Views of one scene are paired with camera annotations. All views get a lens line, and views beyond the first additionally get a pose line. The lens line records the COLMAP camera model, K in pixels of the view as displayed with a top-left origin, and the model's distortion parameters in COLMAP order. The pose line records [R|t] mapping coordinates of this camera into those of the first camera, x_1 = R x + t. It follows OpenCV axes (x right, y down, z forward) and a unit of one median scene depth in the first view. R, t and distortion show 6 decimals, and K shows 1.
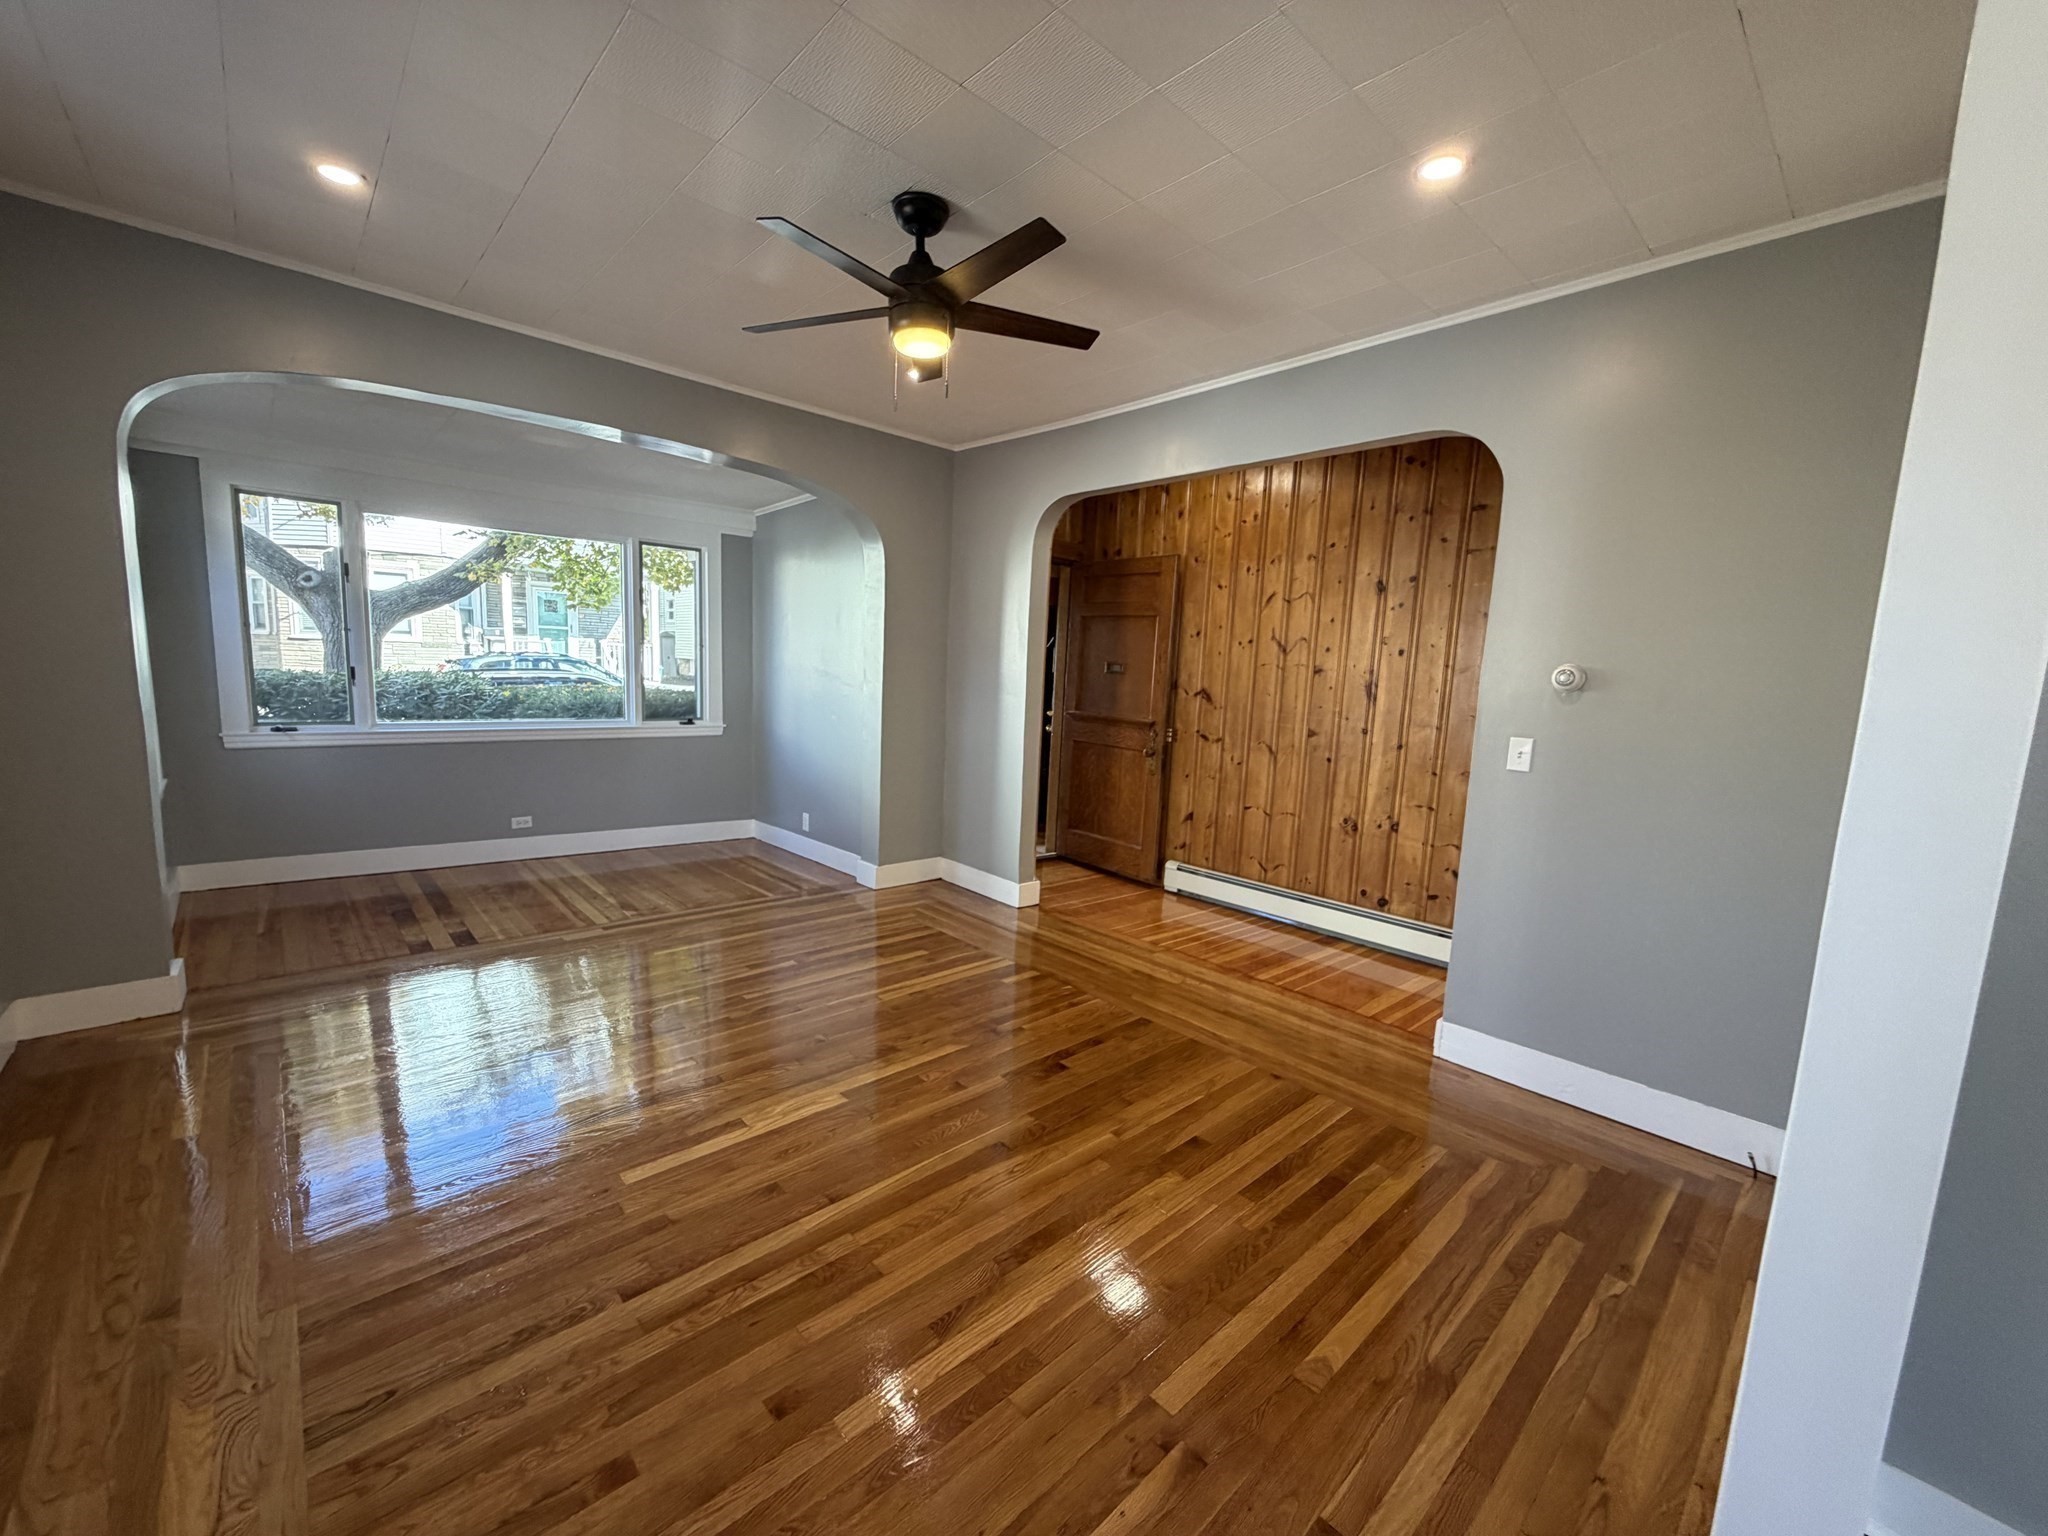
lens RADIAL K [[815.0, 0, 1016.2], [0, 815.0, 768.6], [0, 0, 1]] dist [-0.000840, 0.000352]
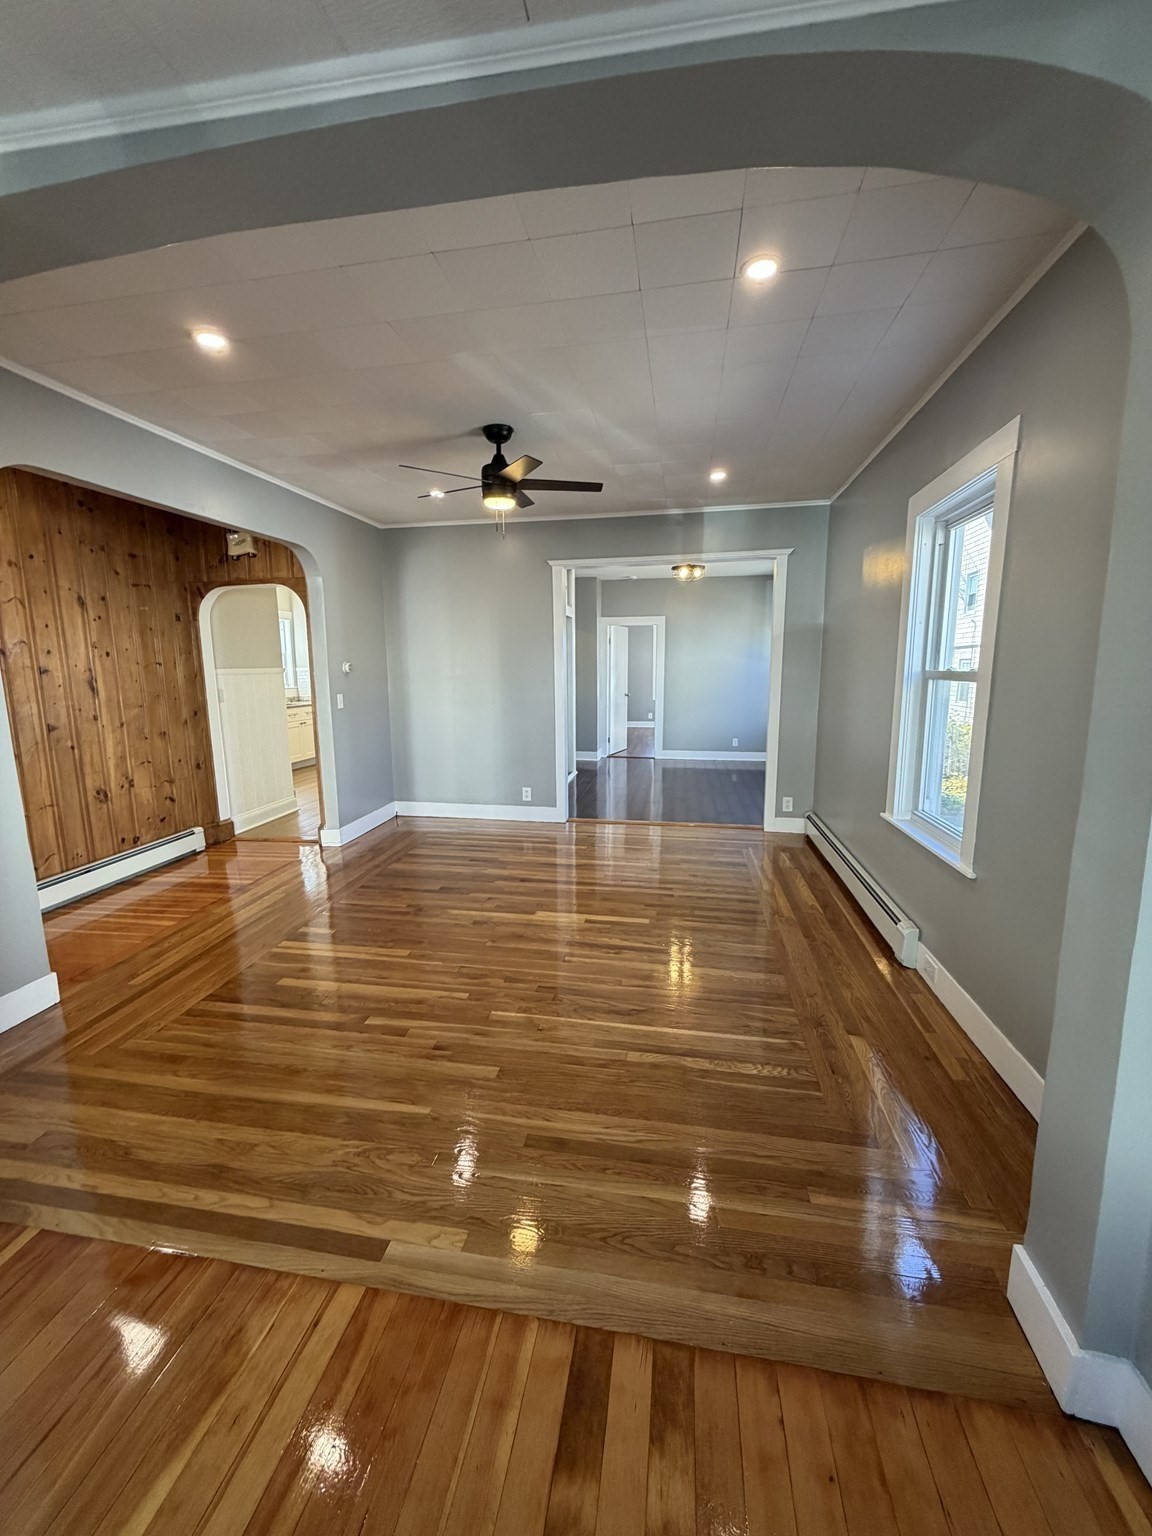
lens RADIAL K [[611.2, 0, 575.7], [0, 611.2, 763.5], [0, 0, 1]] dist [-0.000840, 0.000352]
pose [[-0.610498, -0.164482, 0.774750, -0.747101], [0.085363, 0.958835, 0.270830, -0.166940], [-0.787404, 0.231476, -0.571326, 0.956795]]
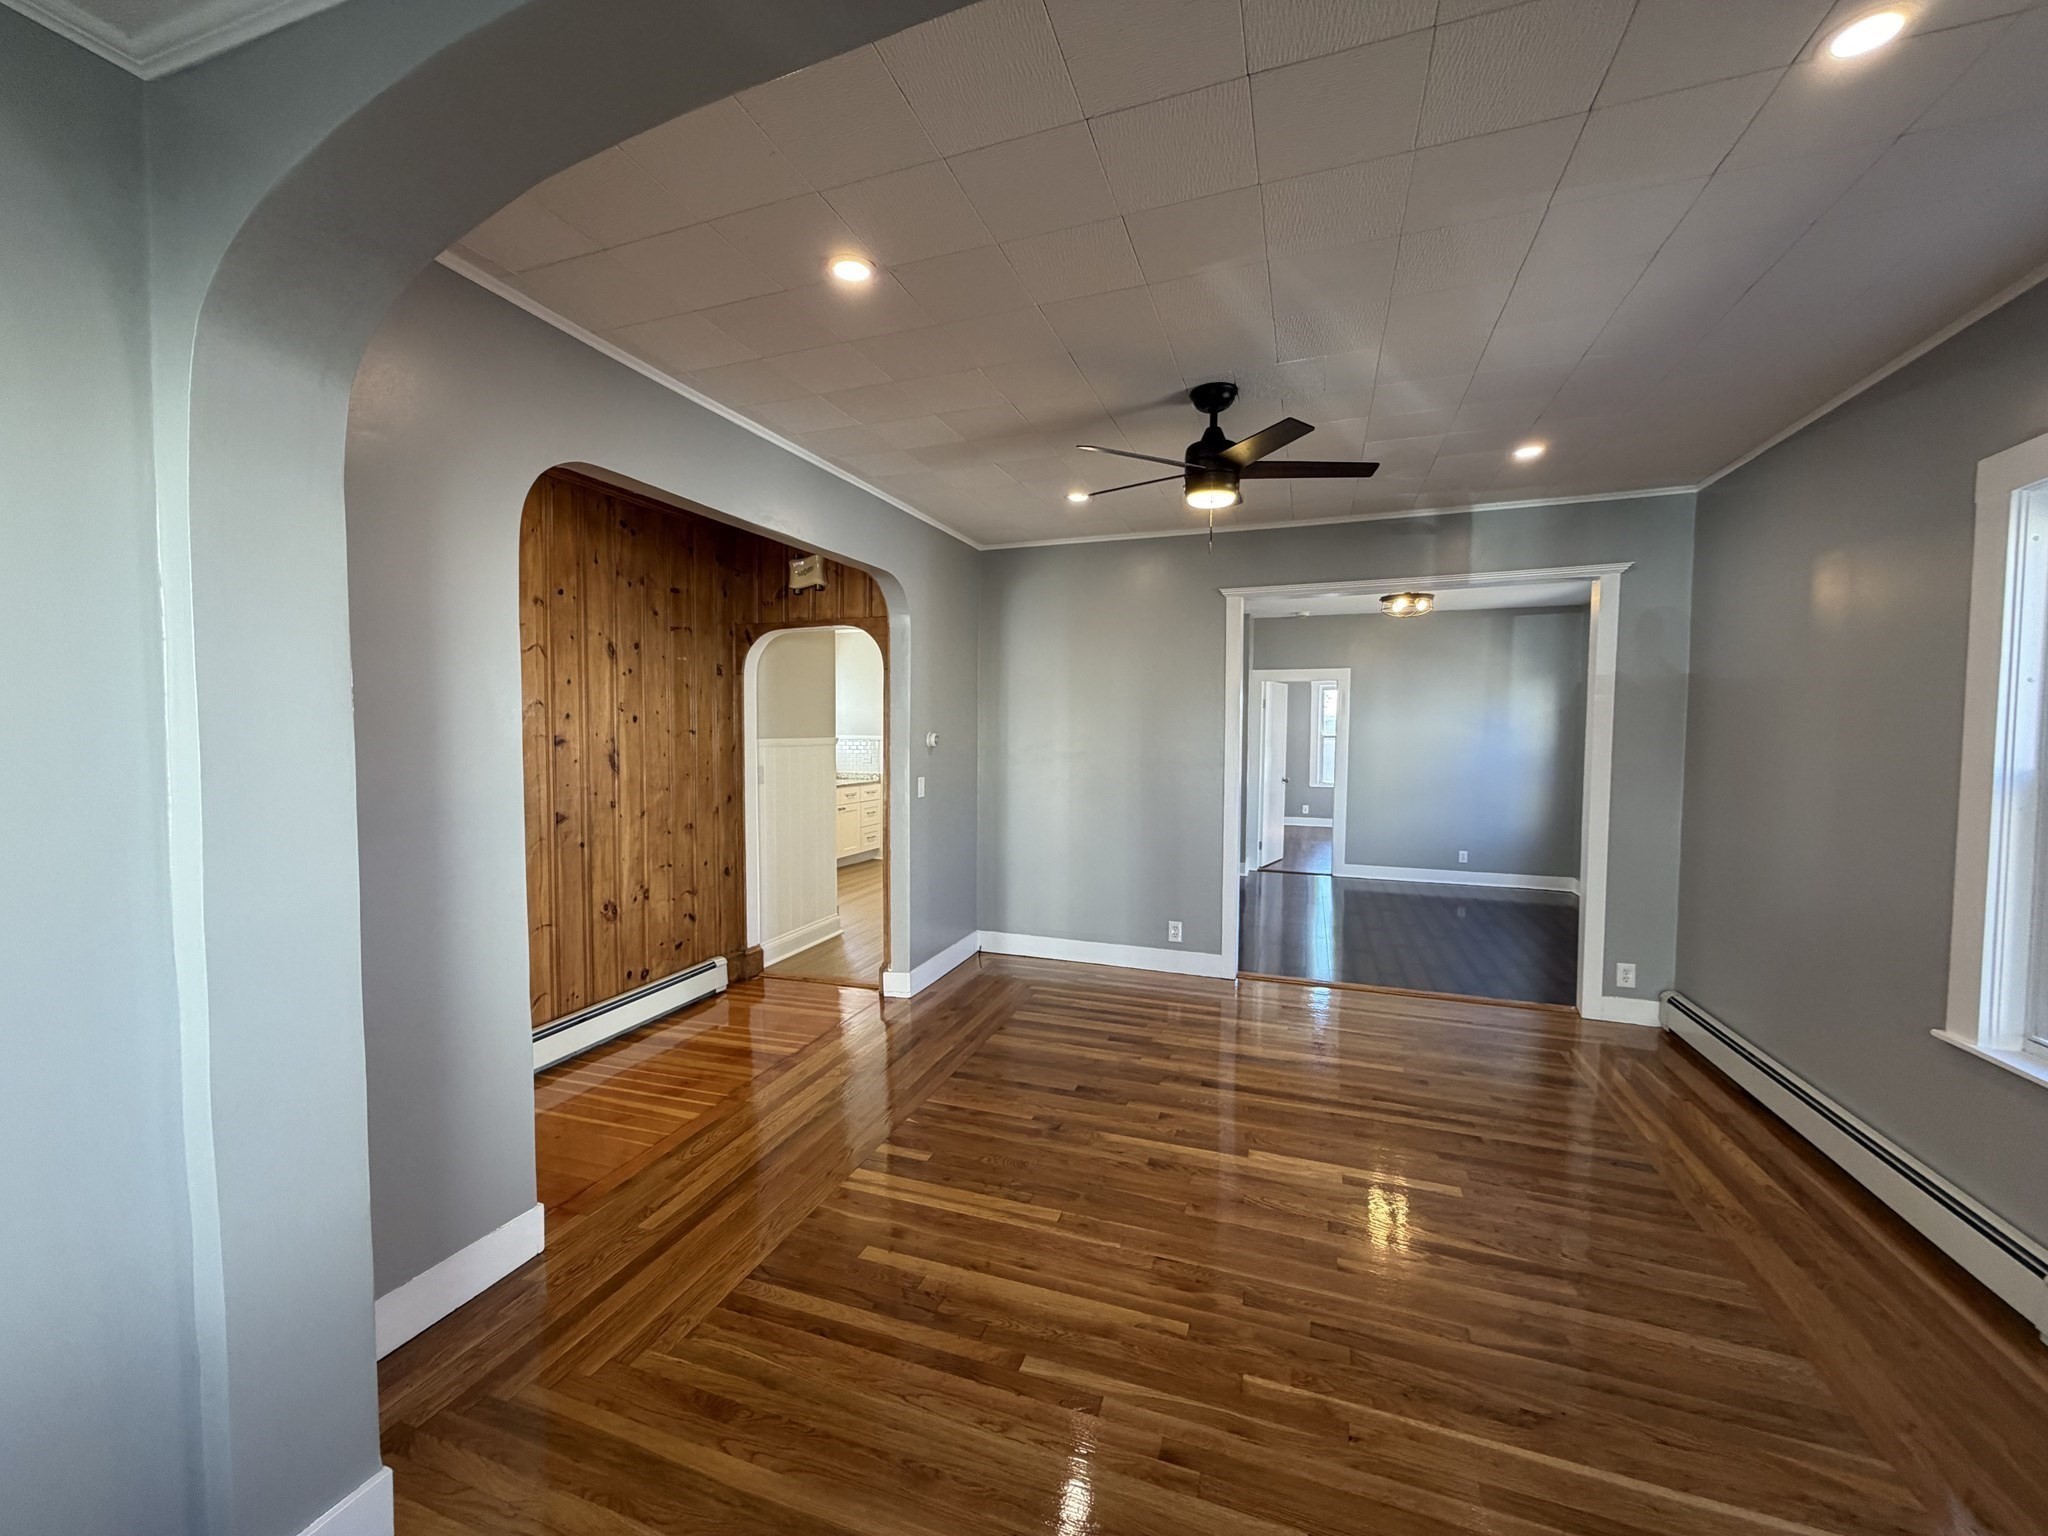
lens RADIAL K [[815.0, 0, 1016.2], [0, 815.0, 768.6], [0, 0, 1]] dist [-0.000840, 0.000352]
pose [[-0.463753, -0.086289, 0.881753, -0.579020], [0.091636, 0.985236, 0.144612, -0.173905], [-0.881213, 0.147864, -0.448999, 0.990478]]
